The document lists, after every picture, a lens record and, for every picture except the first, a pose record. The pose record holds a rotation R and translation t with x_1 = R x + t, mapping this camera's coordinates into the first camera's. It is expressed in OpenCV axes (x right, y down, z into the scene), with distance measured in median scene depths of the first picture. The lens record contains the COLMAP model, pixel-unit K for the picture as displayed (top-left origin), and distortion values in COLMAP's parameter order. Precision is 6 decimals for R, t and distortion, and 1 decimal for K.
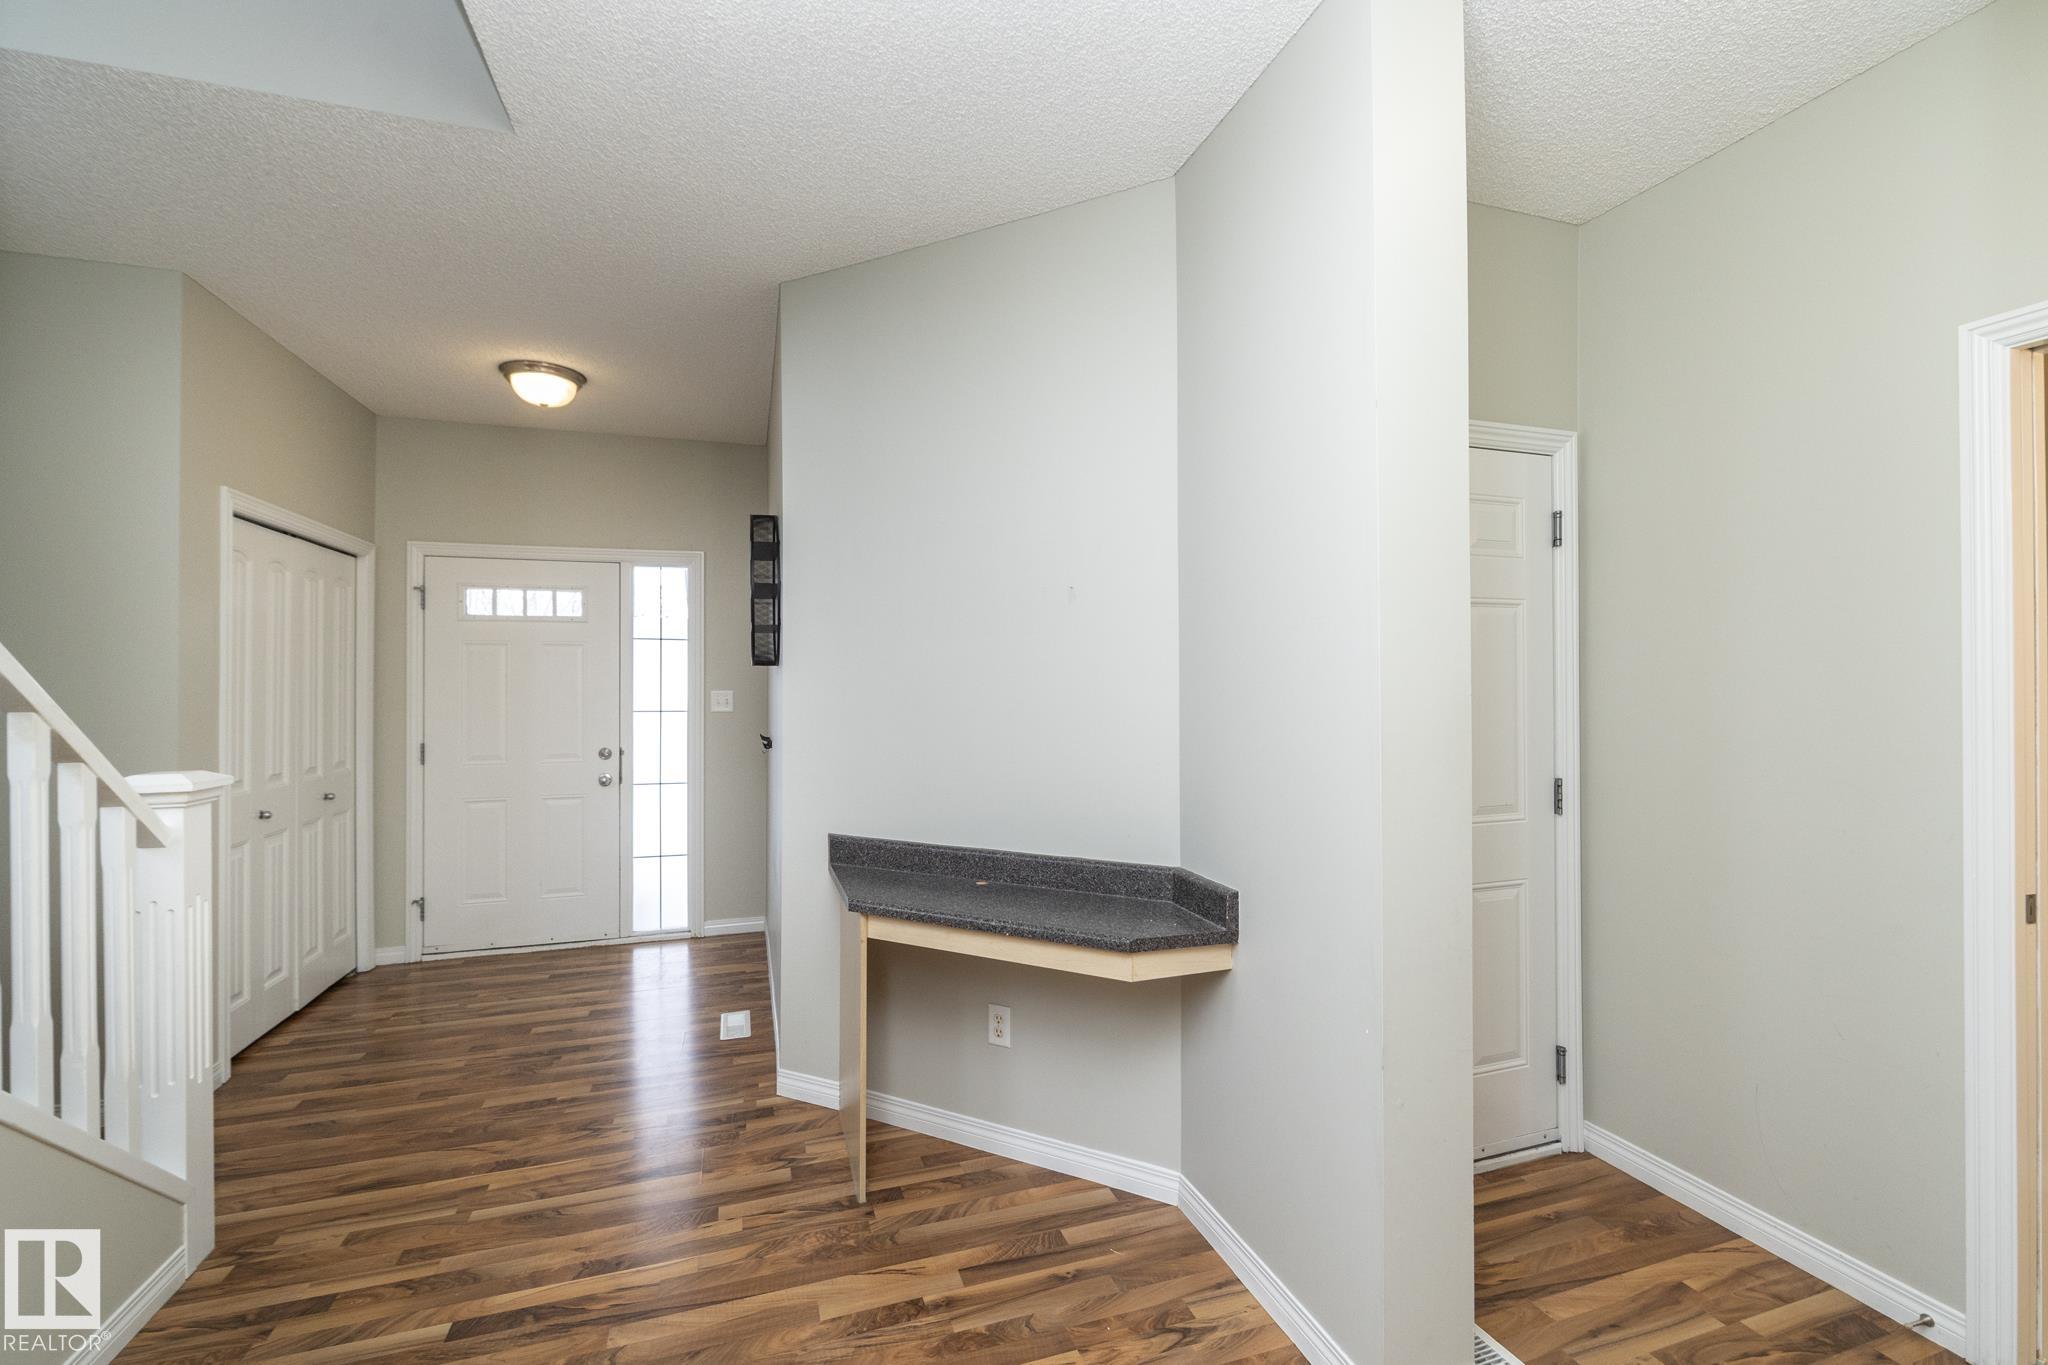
lens RADIAL K [[867.1, 0, 1015.7], [0, 867.1, 677.5], [0, 0, 1]] dist [-0.000329, -0.001585]
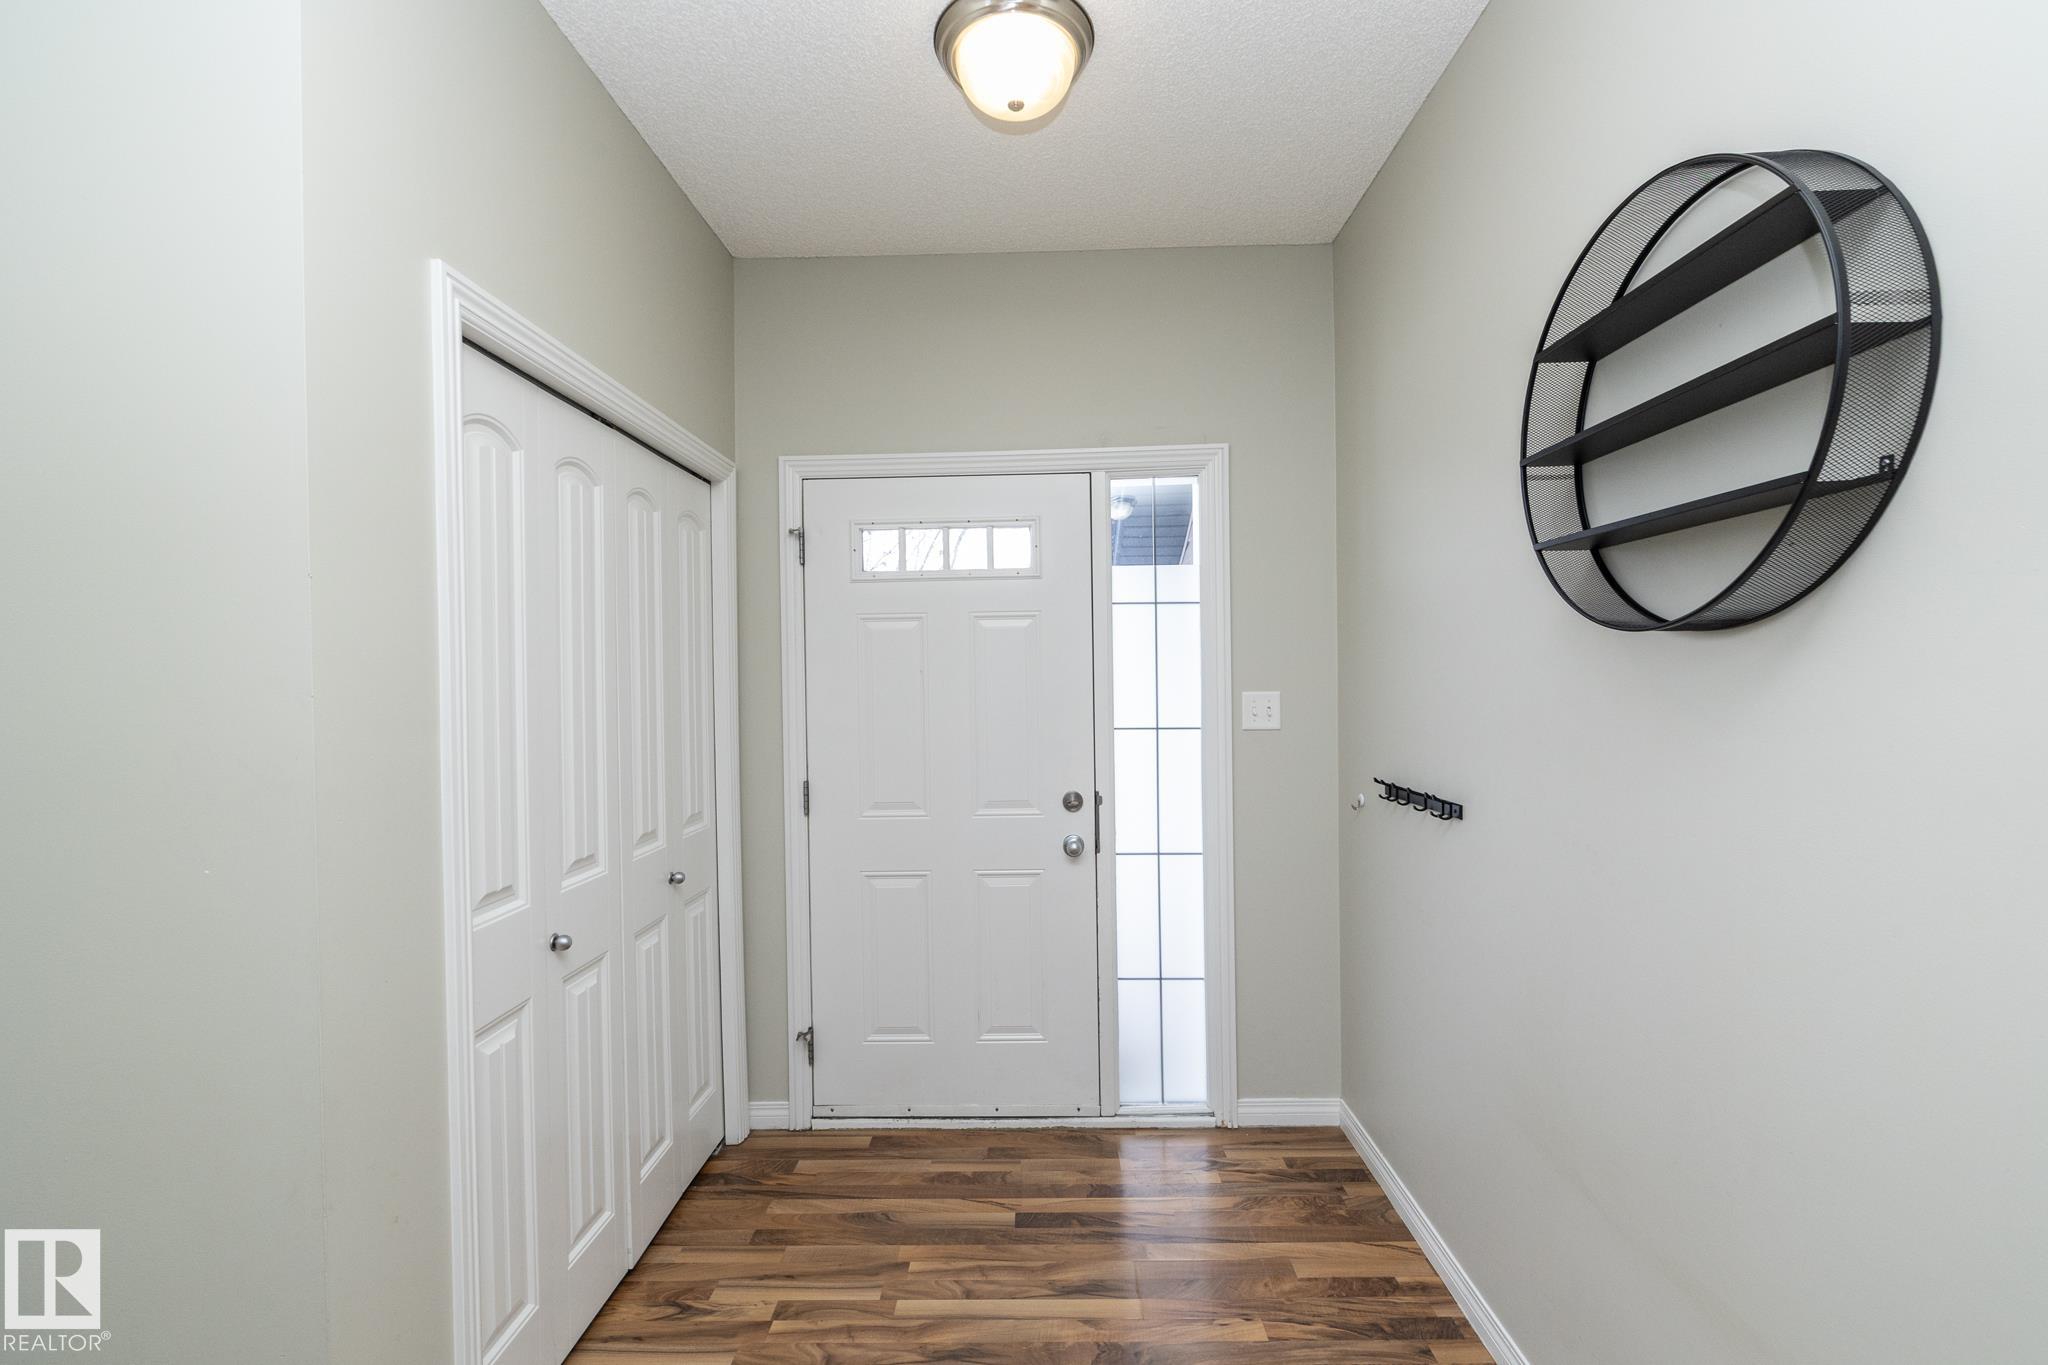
lens RADIAL K [[867.1, 0, 1020.2], [0, 867.1, 681.1], [0, 0, 1]] dist [-0.000329, -0.001585]
pose [[0.941242, -0.009541, -0.337597, -0.337765], [0.015910, 0.999744, 0.016105, -0.003816], [0.337357, -0.020530, 0.941153, 0.479839]]
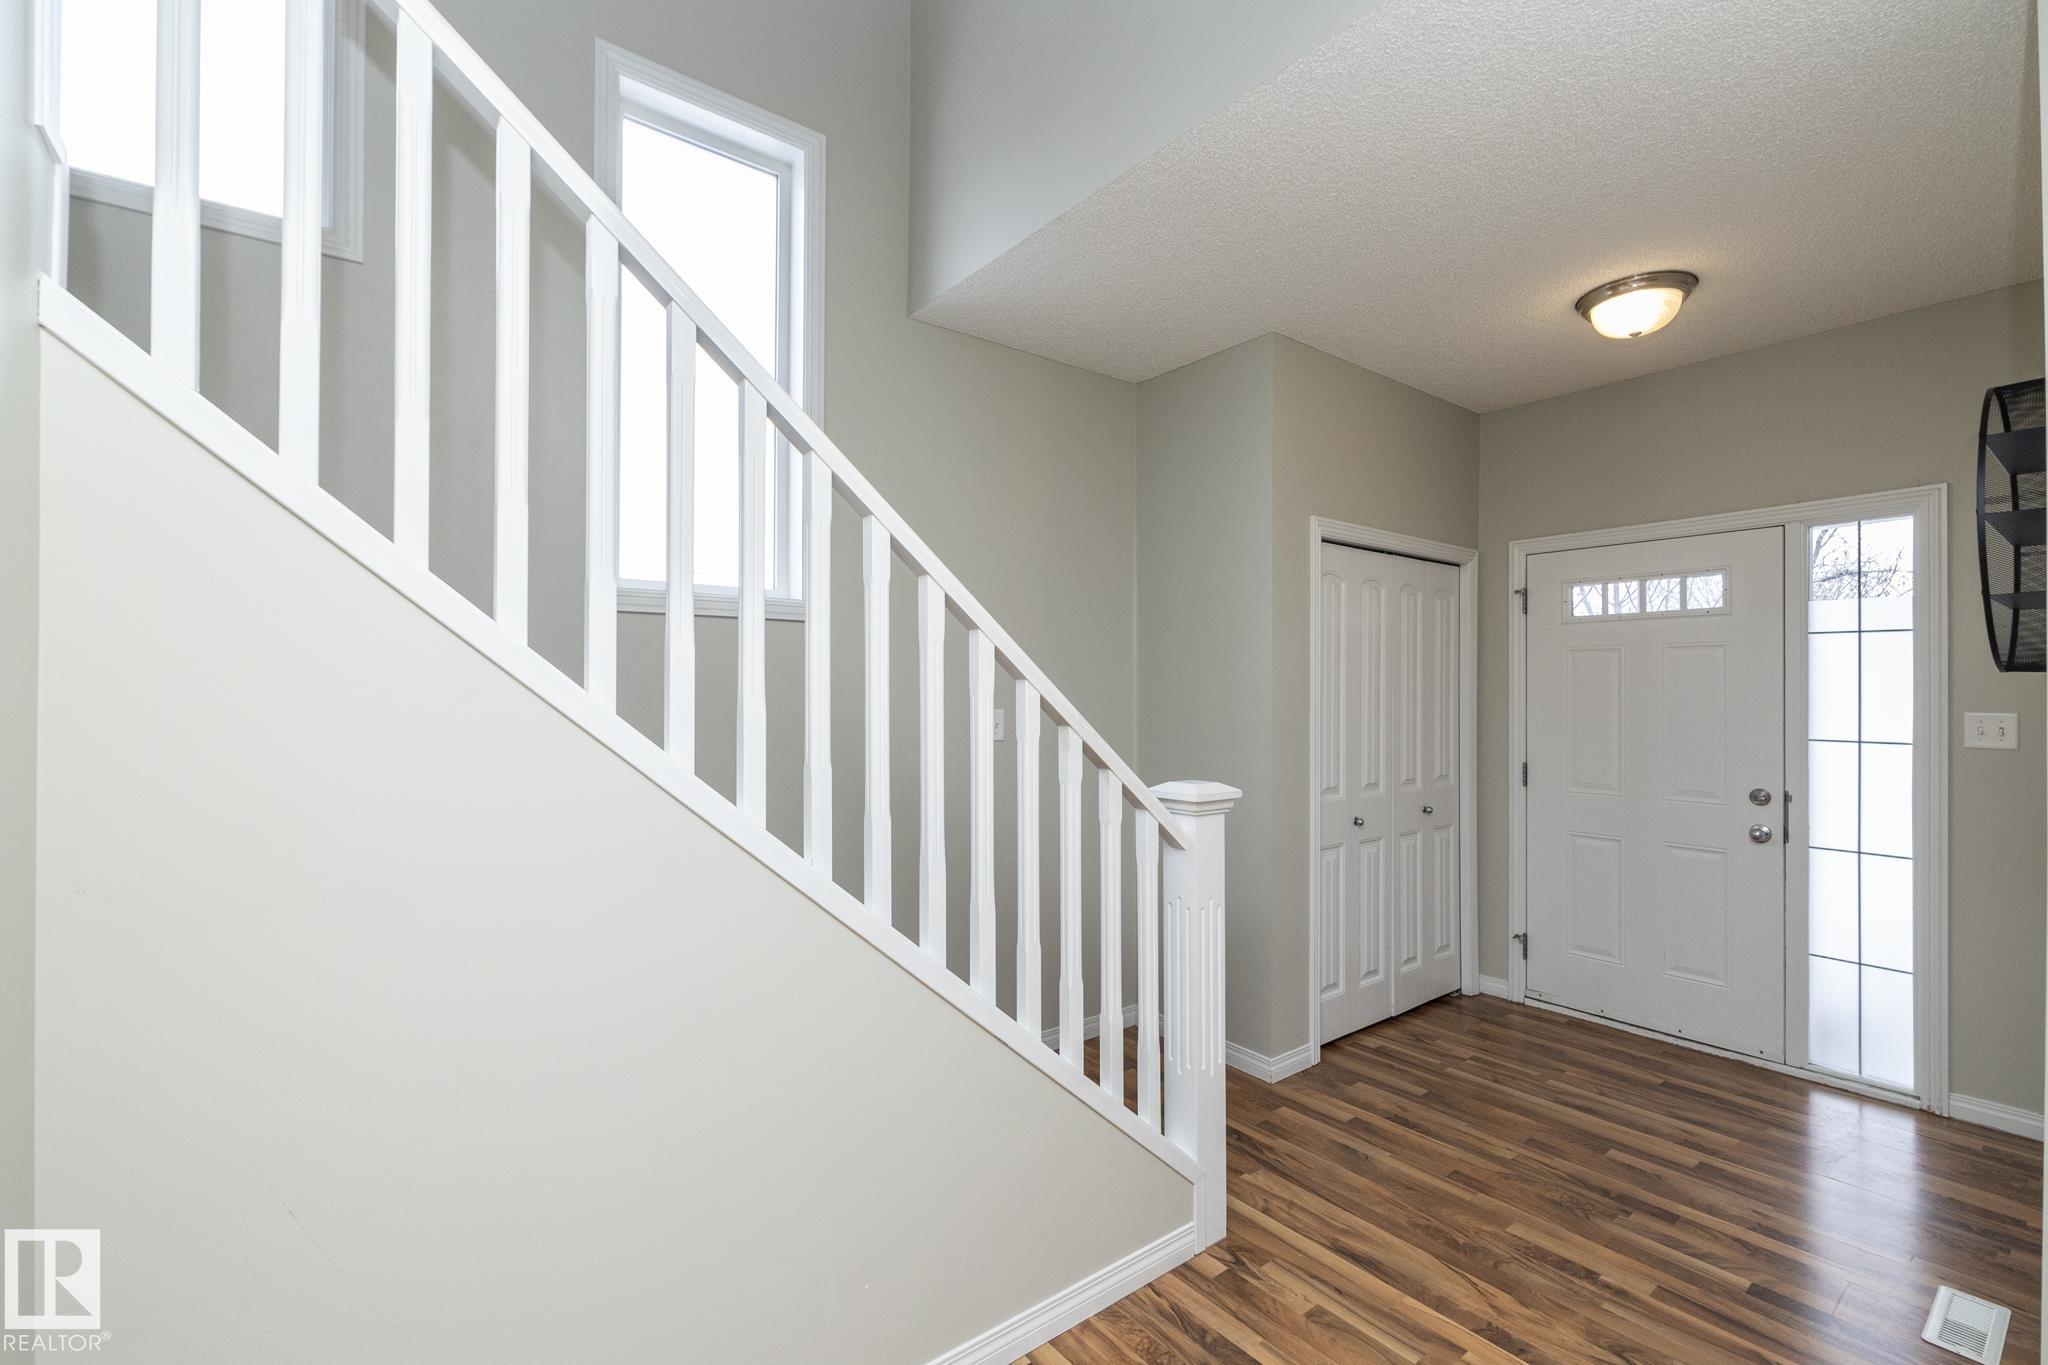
lens RADIAL K [[867.1, 0, 1030.1], [0, 867.1, 687.1], [0, 0, 1]] dist [-0.000329, -0.001585]
pose [[0.335128, -0.001084, -0.942172, -0.005491], [0.004106, 0.999992, 0.000310, -0.005702], [0.942164, -0.003973, 0.335129, 0.216757]]
